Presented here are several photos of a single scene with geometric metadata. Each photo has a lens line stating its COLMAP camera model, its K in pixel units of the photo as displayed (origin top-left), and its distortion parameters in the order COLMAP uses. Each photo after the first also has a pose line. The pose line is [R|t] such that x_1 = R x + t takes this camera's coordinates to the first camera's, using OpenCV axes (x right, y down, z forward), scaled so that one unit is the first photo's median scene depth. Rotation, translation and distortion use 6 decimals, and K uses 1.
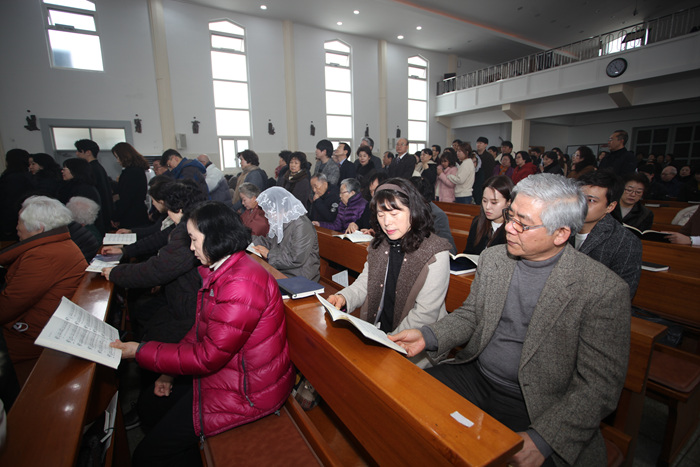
lens RADIAL K [[341.6, 0, 347.5], [0, 341.6, 233.3], [0, 0, 1]] dist [-0.078450, 0.034866]
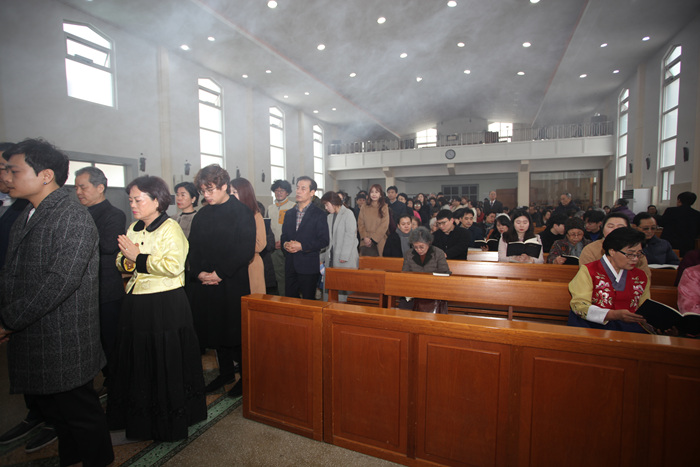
lens RADIAL K [[341.6, 0, 347.5], [0, 341.6, 233.3], [0, 0, 1]] dist [-0.078450, 0.034866]
pose [[0.812122, -0.035581, 0.582402, -0.563517], [0.108719, 0.989887, -0.091126, 0.029020], [-0.573269, 0.137324, 0.807777, -0.099367]]
